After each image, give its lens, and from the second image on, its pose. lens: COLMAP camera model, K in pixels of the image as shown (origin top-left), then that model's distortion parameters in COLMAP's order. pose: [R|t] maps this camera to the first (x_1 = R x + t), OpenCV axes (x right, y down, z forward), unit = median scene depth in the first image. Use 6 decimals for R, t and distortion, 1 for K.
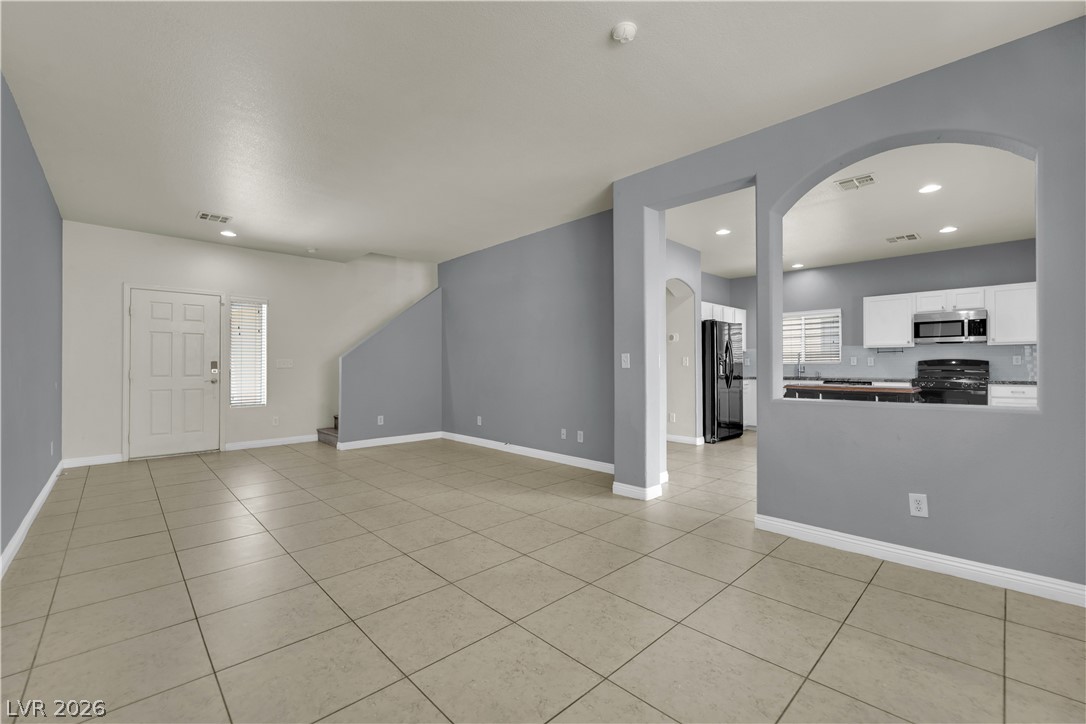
lens RADIAL K [[462.1, 0, 537.2], [0, 462.1, 361.4], [0, 0, 1]] dist [-0.007748, -0.000647]
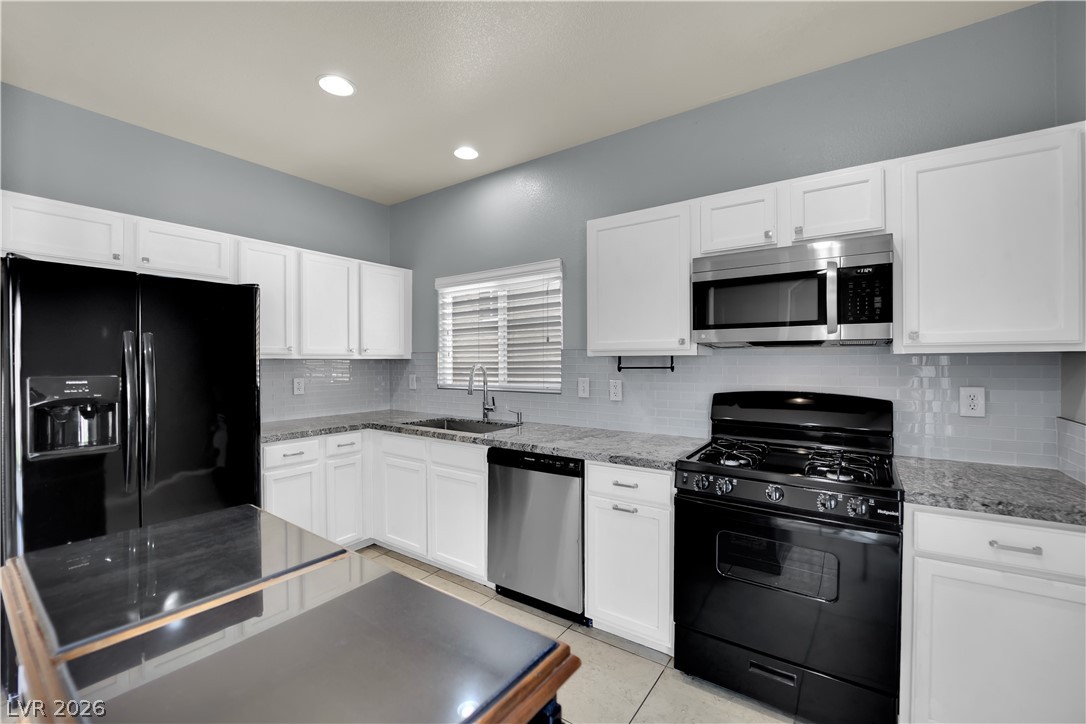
lens RADIAL K [[462.1, 0, 524.2], [0, 462.1, 357.3], [0, 0, 1]] dist [-0.007748, -0.000647]
pose [[0.985752, 0.003373, 0.168171, 0.650368], [-0.002969, 0.999992, -0.002655, -0.029708], [-0.168179, 0.002118, 0.985754, 0.698123]]
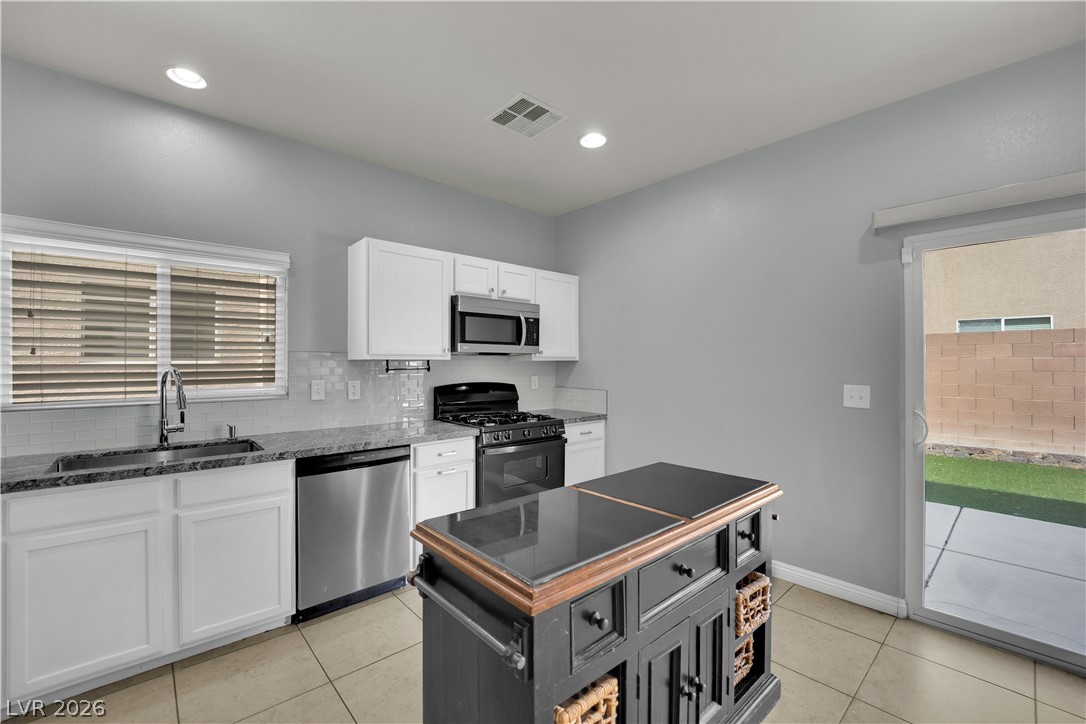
lens RADIAL K [[462.1, 0, 550.4], [0, 462.1, 365.4], [0, 0, 1]] dist [-0.007748, -0.000647]
pose [[0.017889, -0.000914, 0.999840, 0.324930], [-0.007660, 0.999970, 0.001051, -0.027831], [-0.999811, -0.007678, 0.017882, 0.901439]]
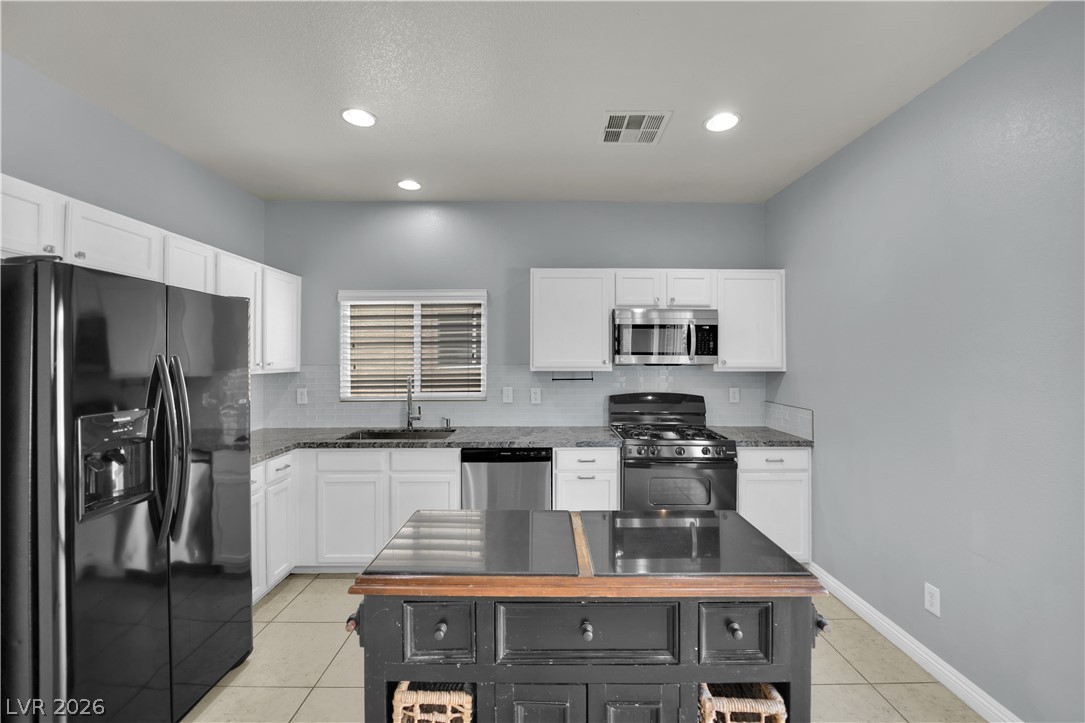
lens RADIAL K [[461.7, 0, 539.1], [0, 461.7, 357.0], [0, 0, 1]] dist [-0.007748, -0.000647]
pose [[0.686808, 0.007777, 0.726798, 0.389422], [-0.006044, 0.999969, -0.004988, -0.046112], [-0.726814, -0.000967, 0.686834, 0.714880]]
